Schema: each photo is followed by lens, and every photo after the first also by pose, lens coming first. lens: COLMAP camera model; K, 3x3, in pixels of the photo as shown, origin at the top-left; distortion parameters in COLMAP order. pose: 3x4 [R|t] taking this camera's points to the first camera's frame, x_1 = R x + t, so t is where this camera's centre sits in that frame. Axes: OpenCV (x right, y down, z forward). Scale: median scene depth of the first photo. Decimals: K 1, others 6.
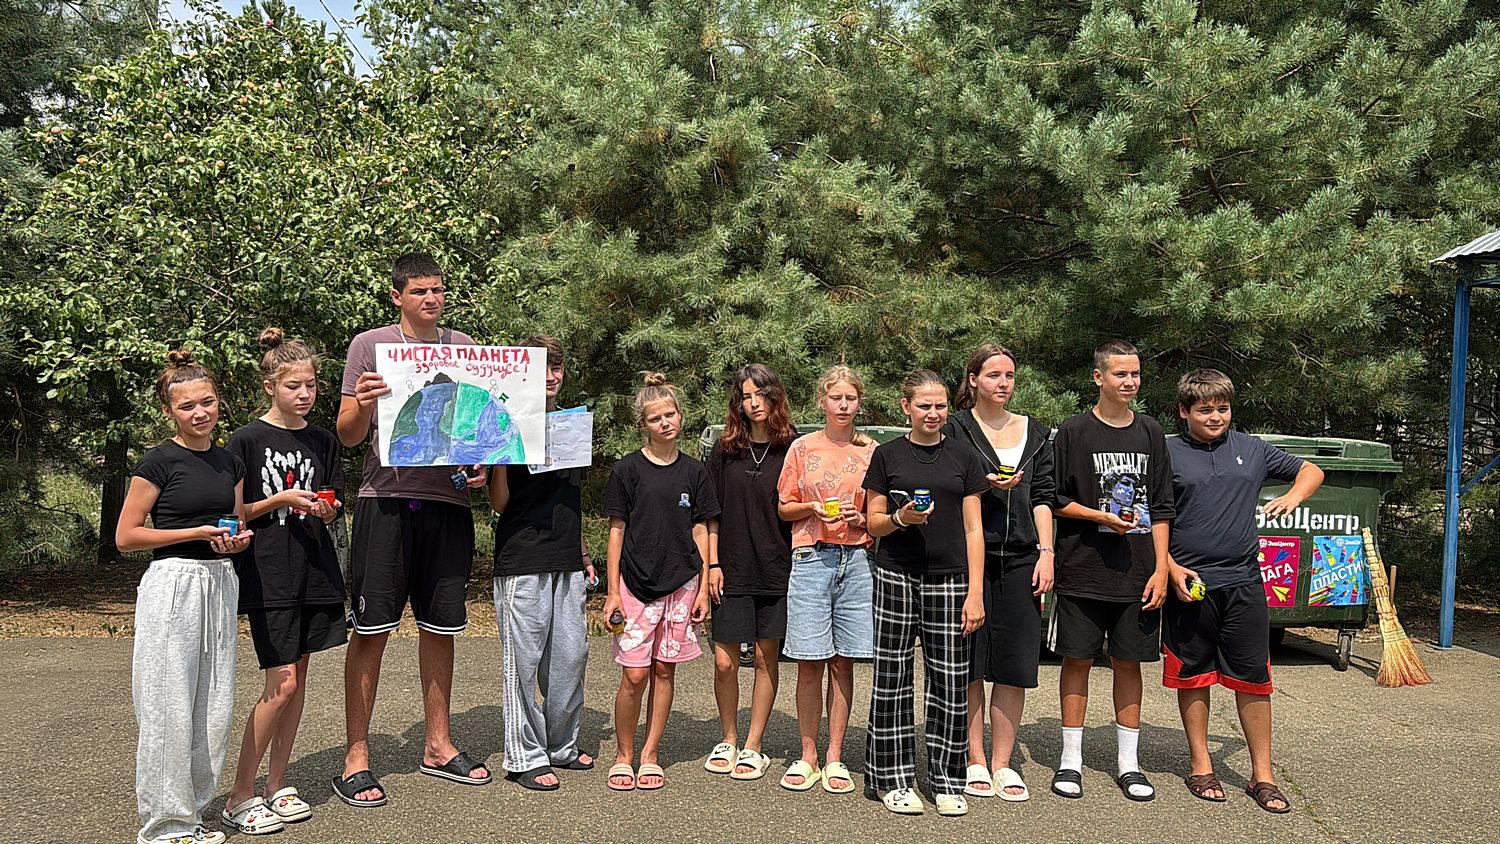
lens RADIAL K [[1405.1, 0, 752.9], [0, 1405.1, 422.4], [0, 0, 1]] dist [-0.006693, 0.000000]
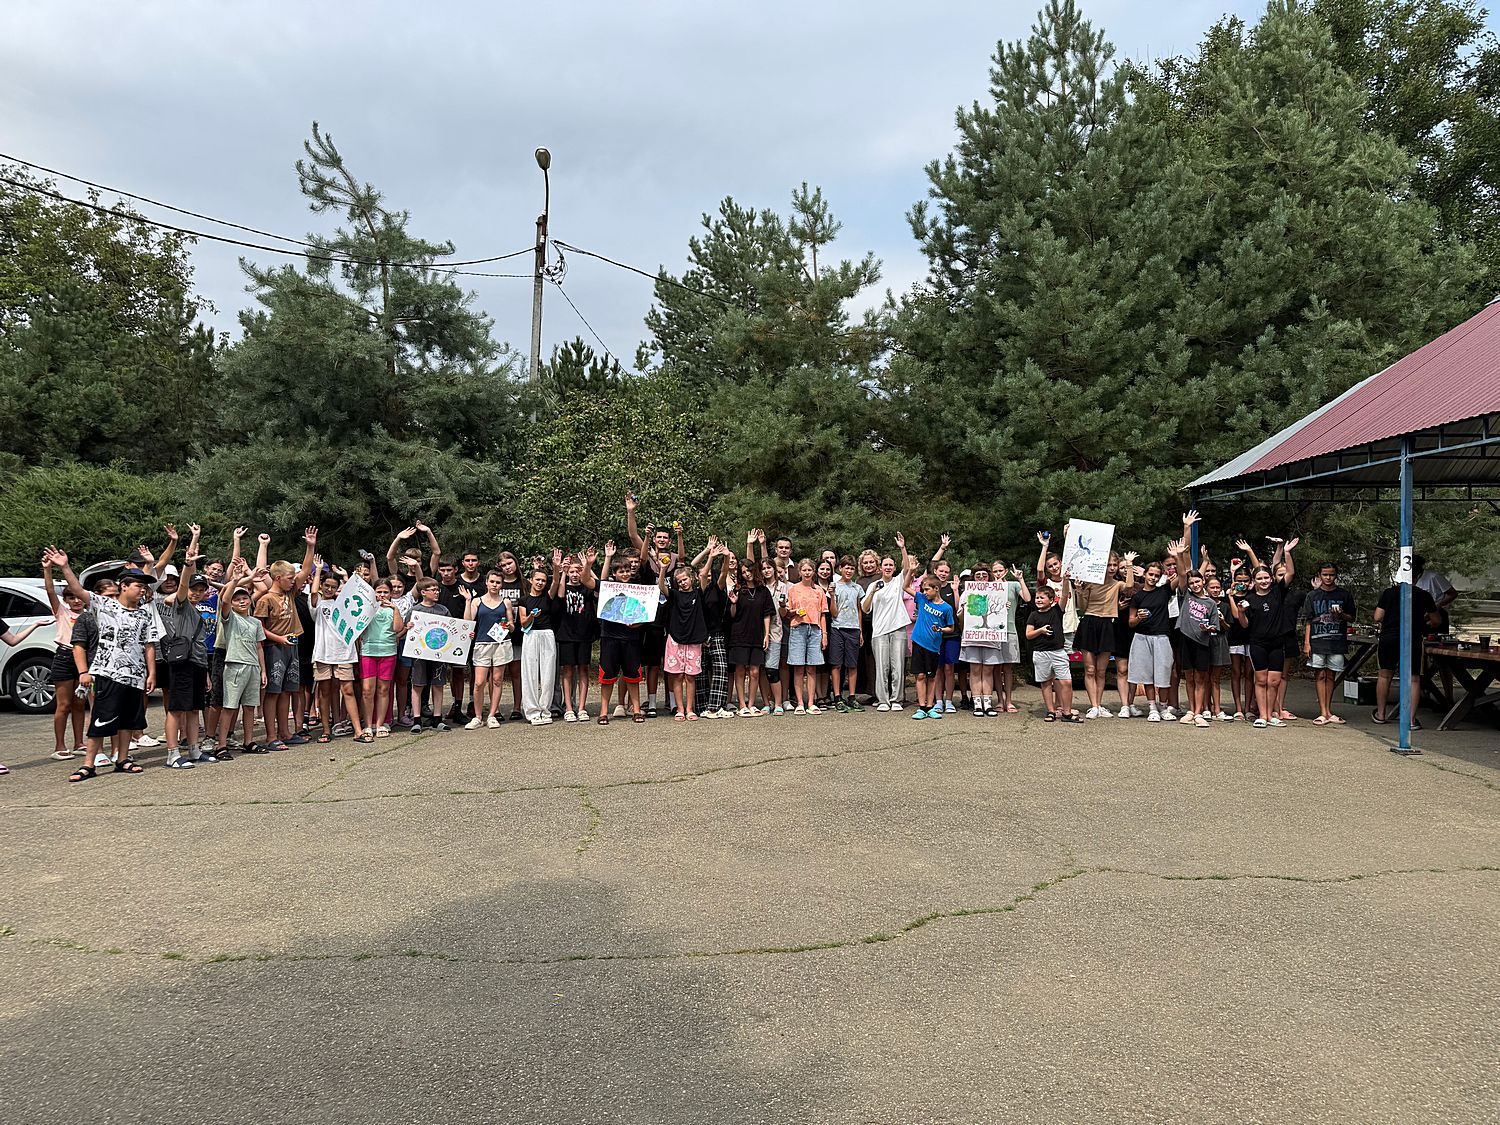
lens RADIAL K [[1047.7, 0, 749.3], [0, 1047.7, 565.0], [0, 0, 1]] dist [0.000712, 0.000031]
pose [[0.988407, -0.032340, -0.148340, 0.097546], [0.028478, 0.999200, -0.028081, 0.013895], [0.149129, 0.023531, 0.988538, -0.521340]]
